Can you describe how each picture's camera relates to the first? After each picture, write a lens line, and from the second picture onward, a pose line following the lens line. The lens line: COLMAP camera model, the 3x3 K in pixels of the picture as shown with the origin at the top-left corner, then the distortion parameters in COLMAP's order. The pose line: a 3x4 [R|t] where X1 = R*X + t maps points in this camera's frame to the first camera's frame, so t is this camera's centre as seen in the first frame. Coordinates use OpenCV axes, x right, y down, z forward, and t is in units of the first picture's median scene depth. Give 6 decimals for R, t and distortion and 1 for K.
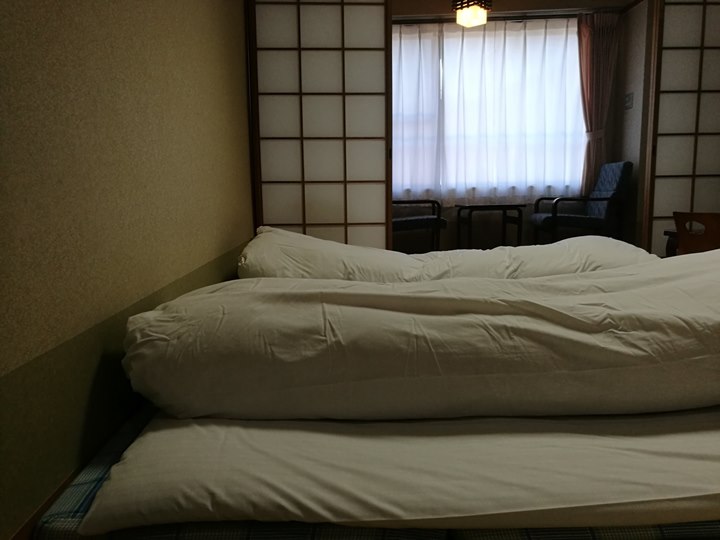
lens RADIAL K [[571.9, 0, 363.3], [0, 571.9, 255.8], [0, 0, 1]] dist [0.011755, -0.000826]
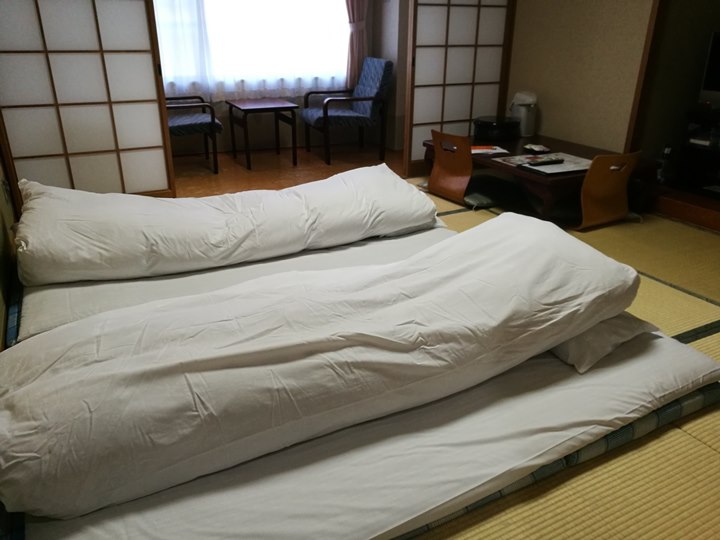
lens RADIAL K [[571.9, 0, 366.5], [0, 571.9, 263.5], [0, 0, 1]] dist [0.011755, -0.000826]
pose [[0.911662, -0.140181, 0.386293, -0.145884], [0.028396, 0.959261, 0.281090, -0.401035], [-0.409959, -0.245290, 0.878502, -0.025893]]
